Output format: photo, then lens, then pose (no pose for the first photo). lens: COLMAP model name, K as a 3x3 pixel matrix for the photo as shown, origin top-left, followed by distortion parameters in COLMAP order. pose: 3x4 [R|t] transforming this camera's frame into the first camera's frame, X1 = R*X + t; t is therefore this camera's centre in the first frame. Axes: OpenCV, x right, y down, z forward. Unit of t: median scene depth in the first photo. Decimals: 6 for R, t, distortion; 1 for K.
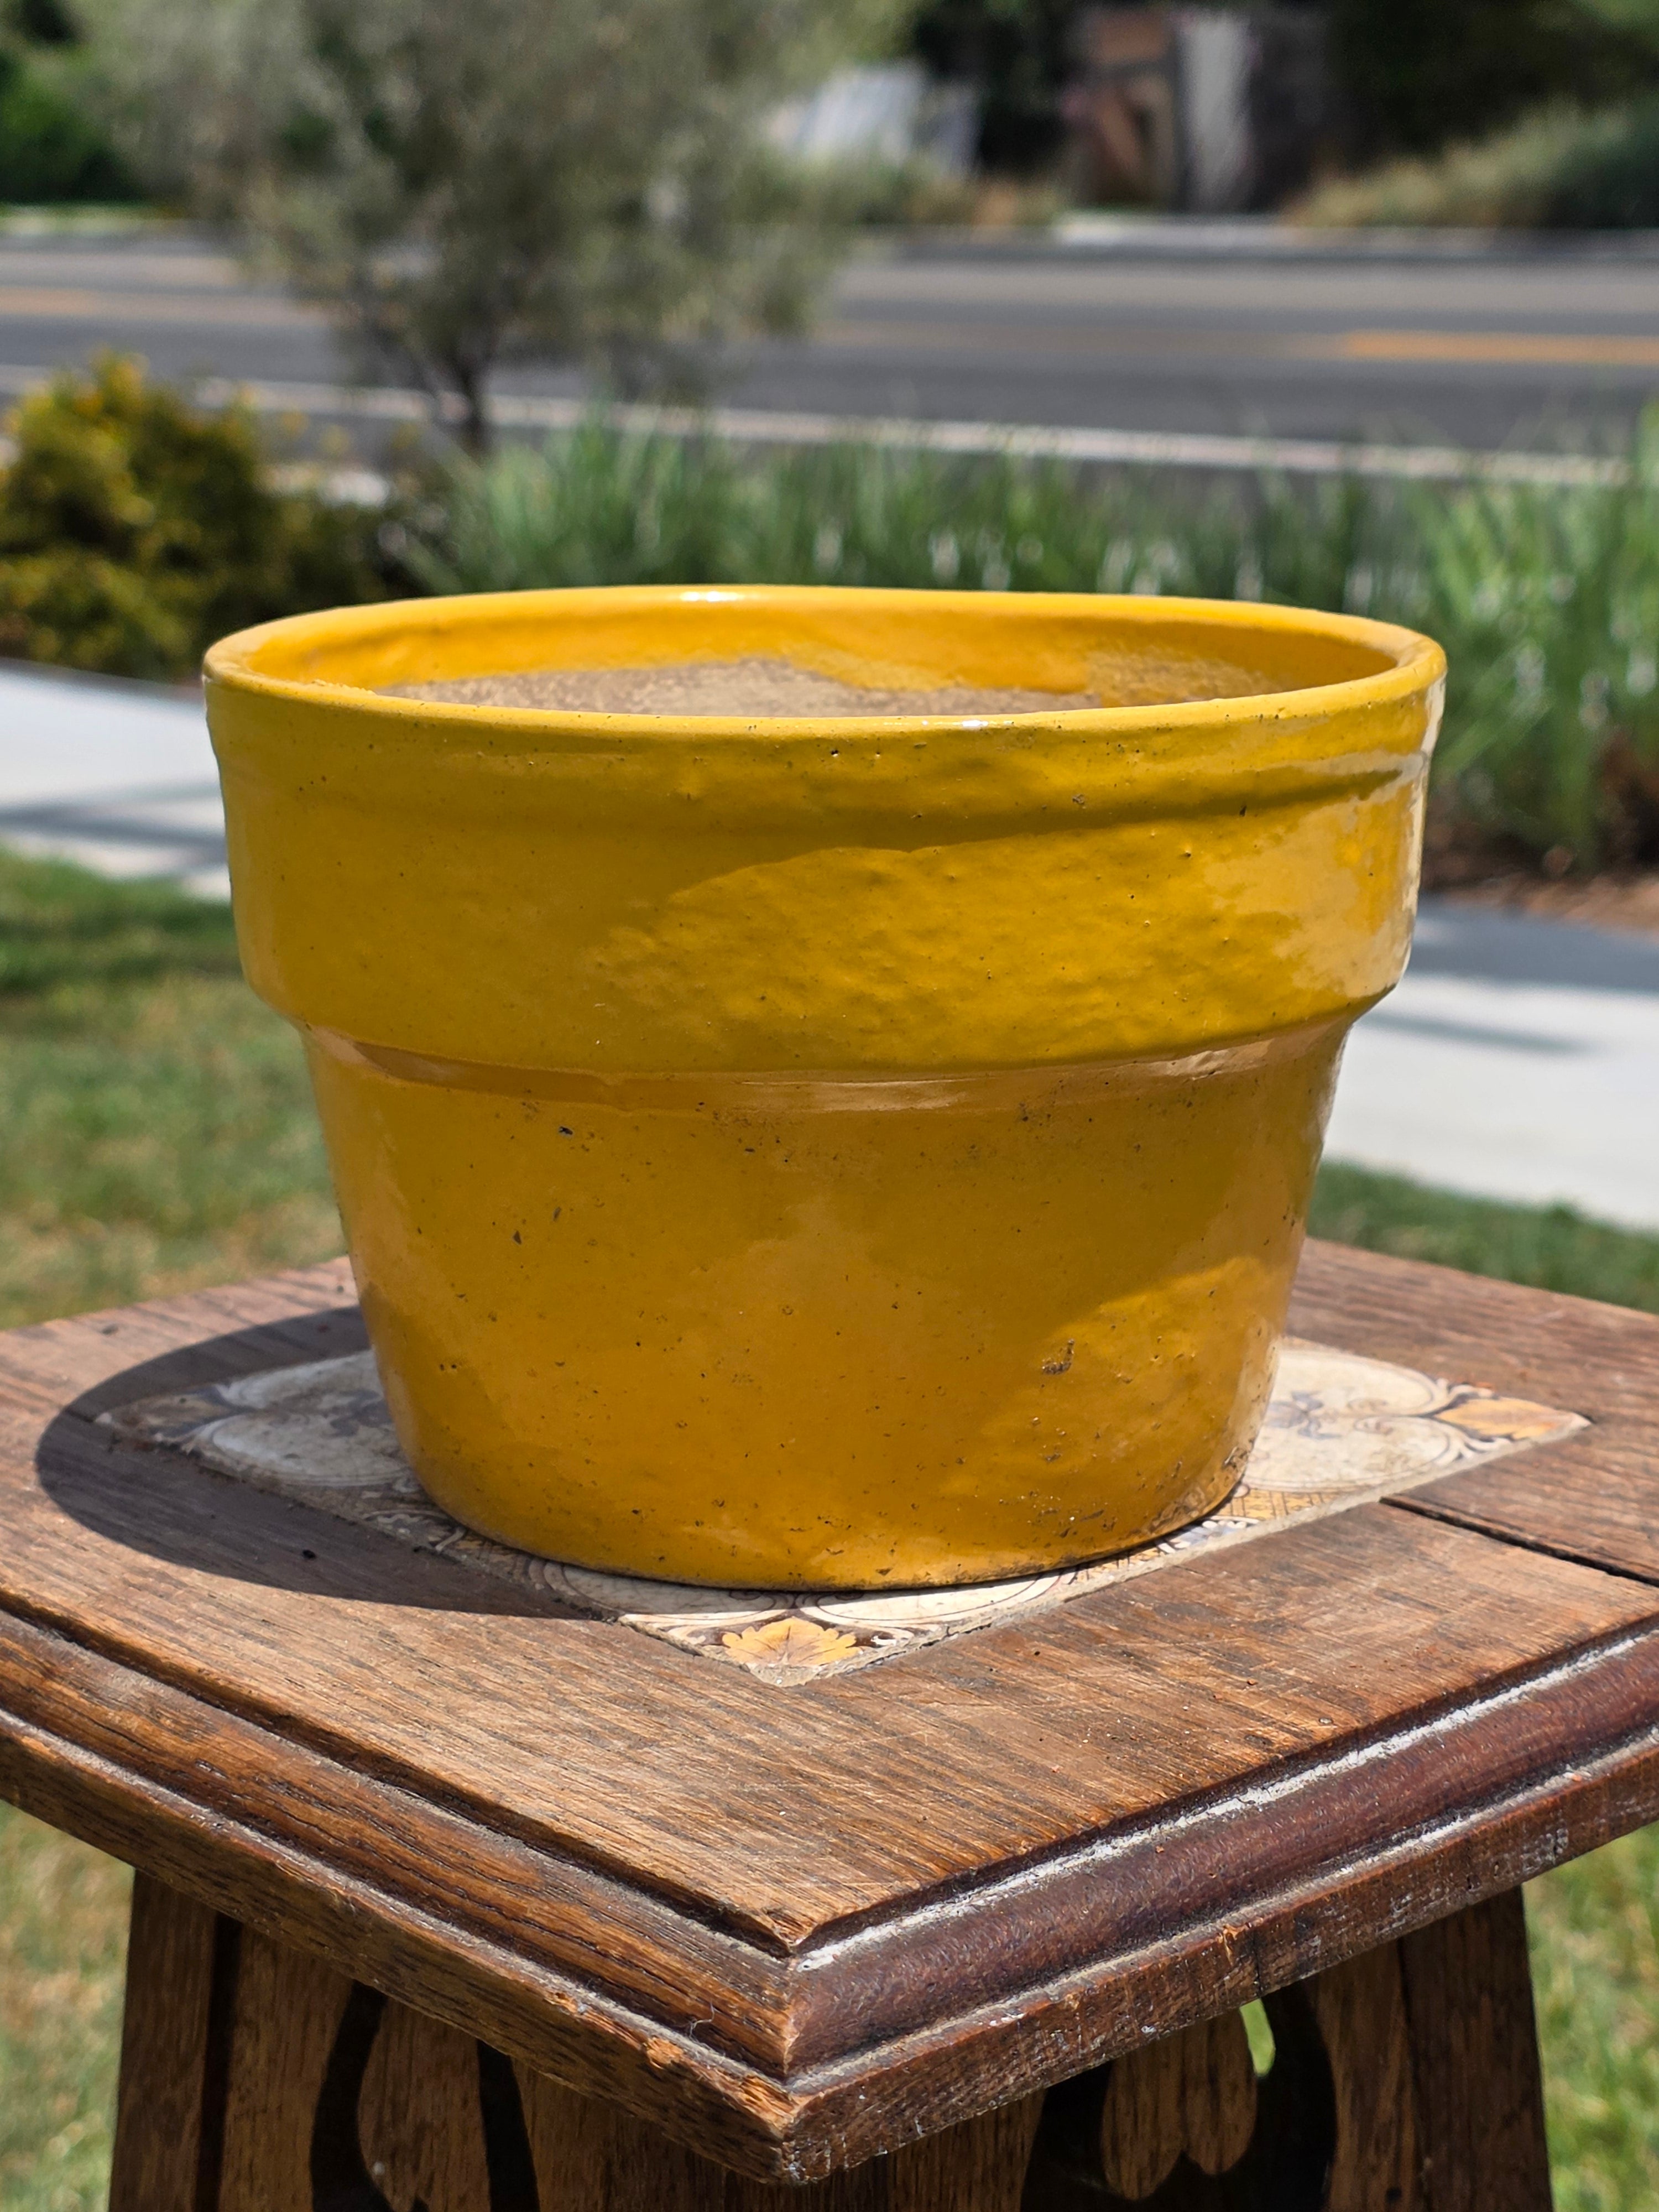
lens RADIAL K [[4108.3, 0, 814.2], [0, 4108.3, 1077.6], [0, 0, 1]] dist [0.206030, -1.059454]
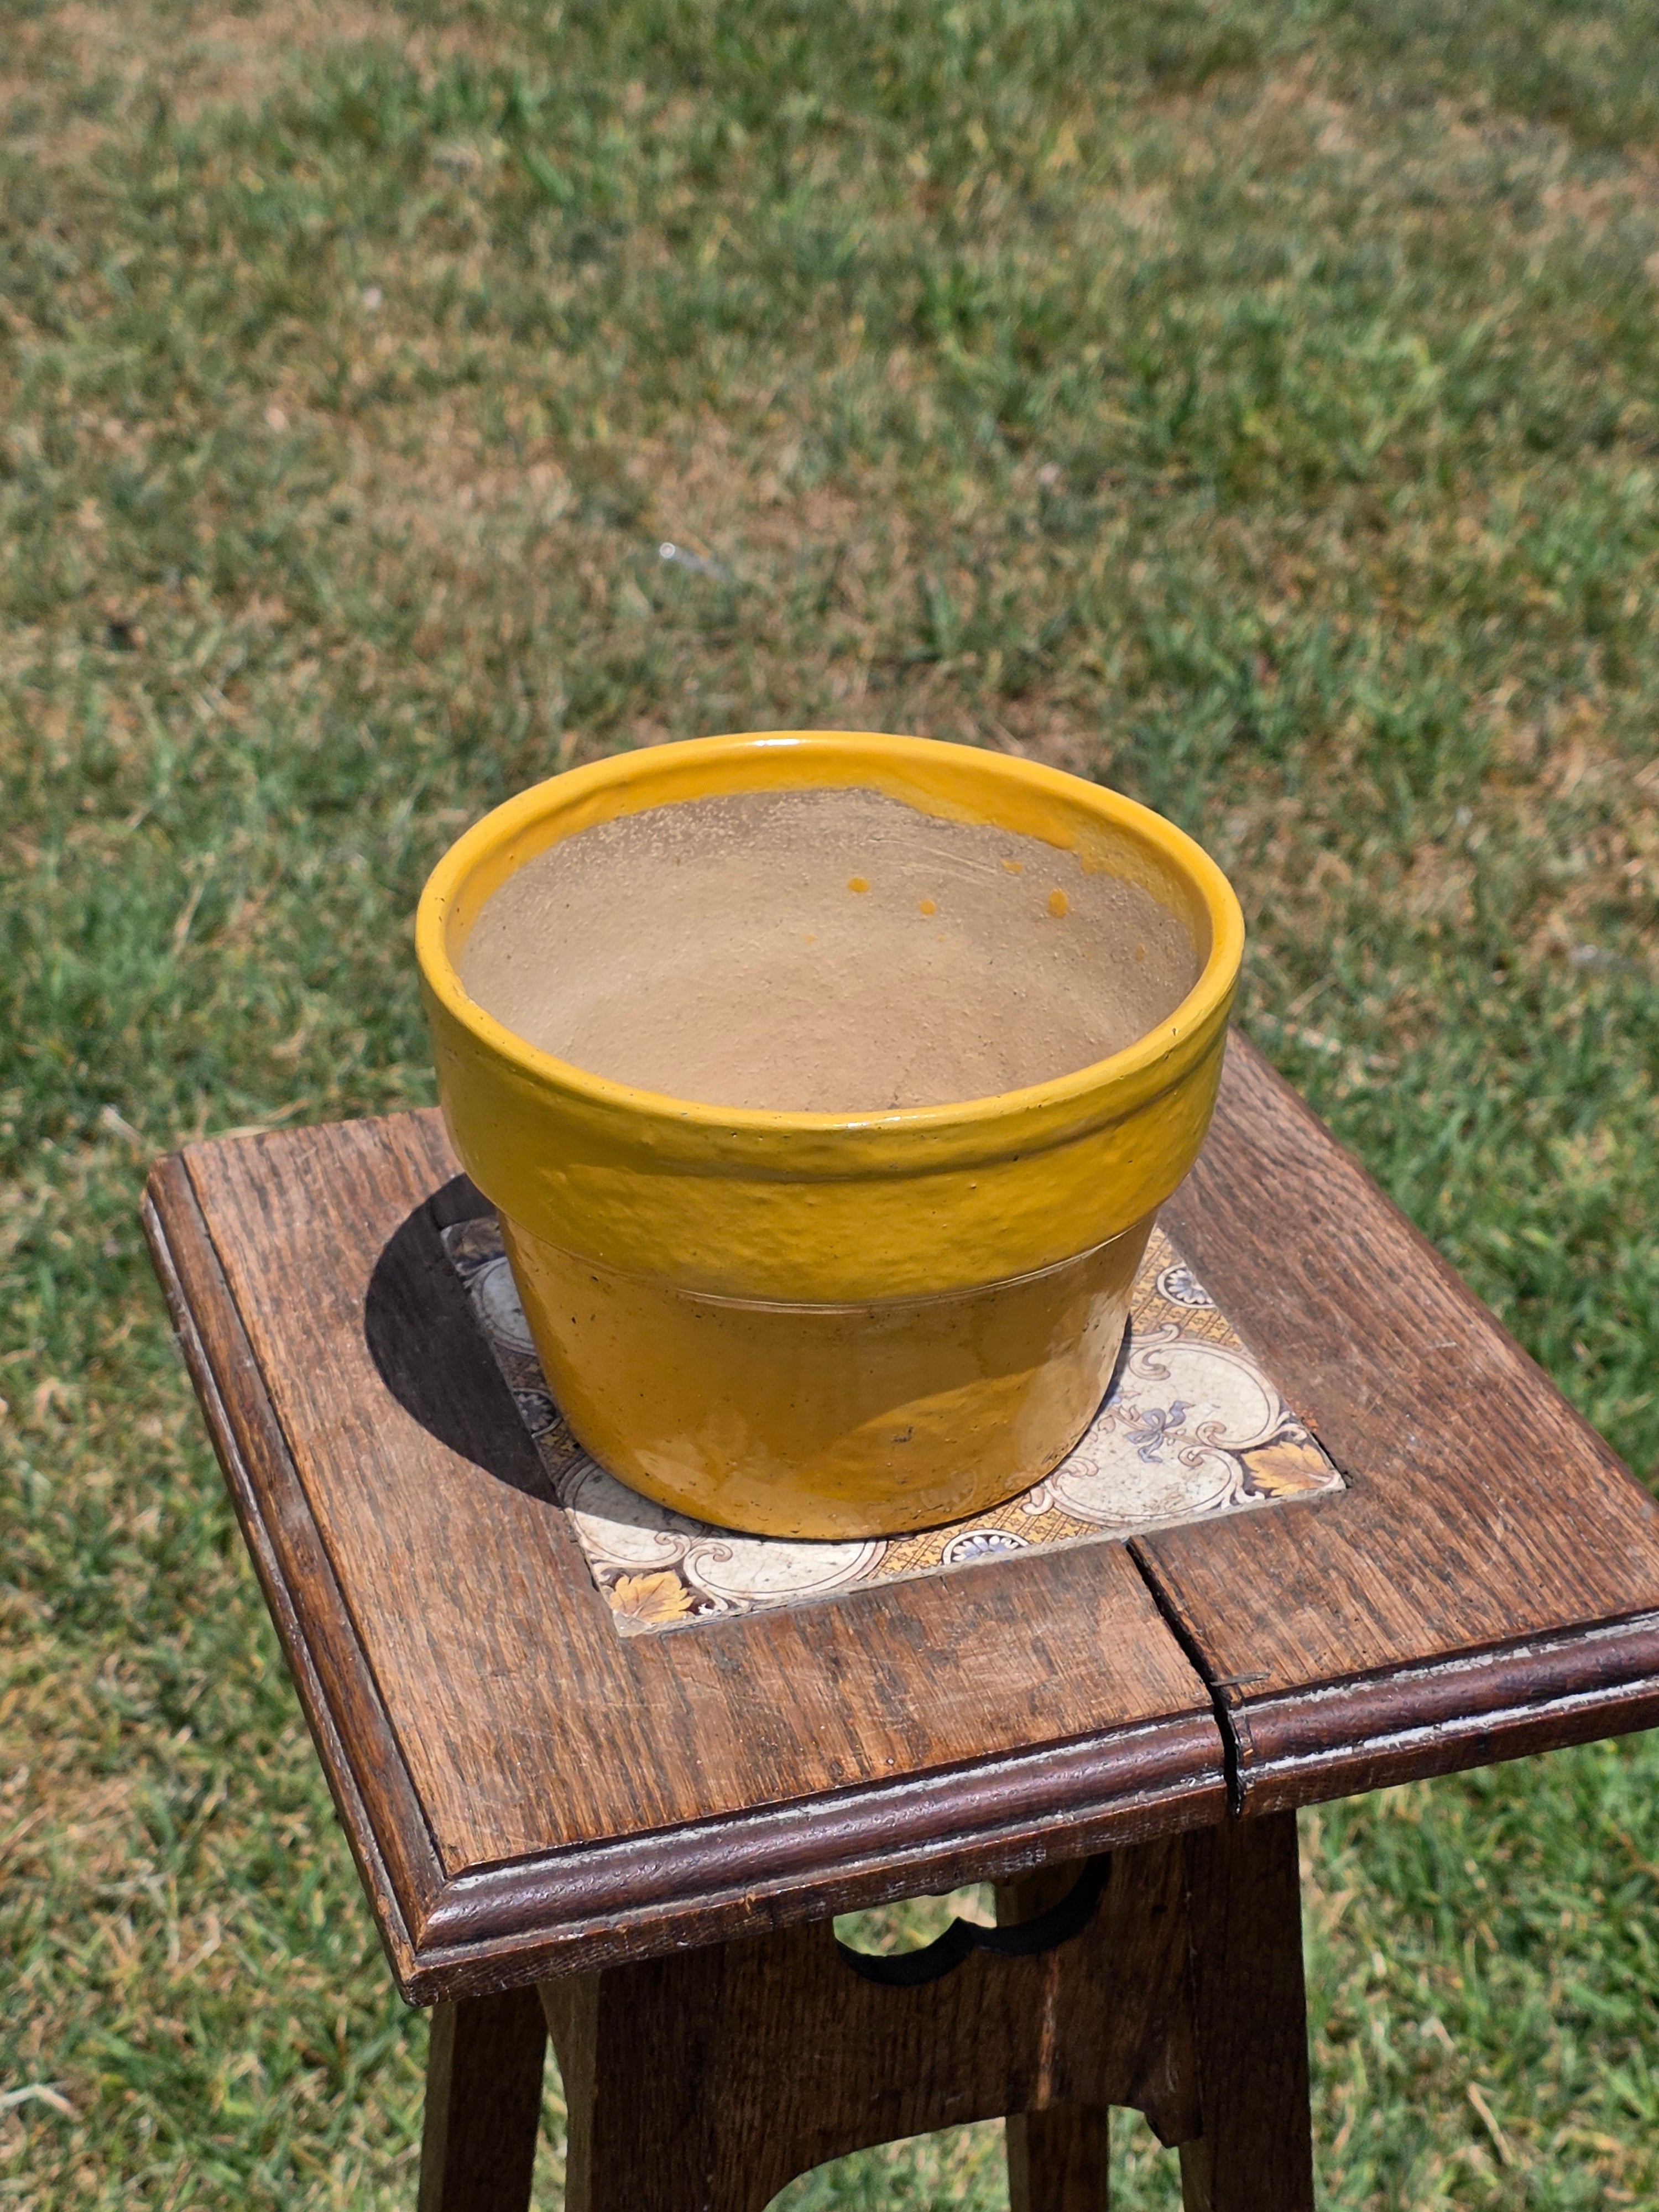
lens RADIAL K [[4088.1, 0, 829.5], [0, 4088.1, 1106.0], [0, 0, 1]] dist [0.213377, -1.237136]
pose [[0.917233, 0.214987, -0.335358, 0.570354], [-0.092077, 0.933487, 0.346589, -0.621280], [0.387565, -0.287024, 0.876020, -0.331571]]
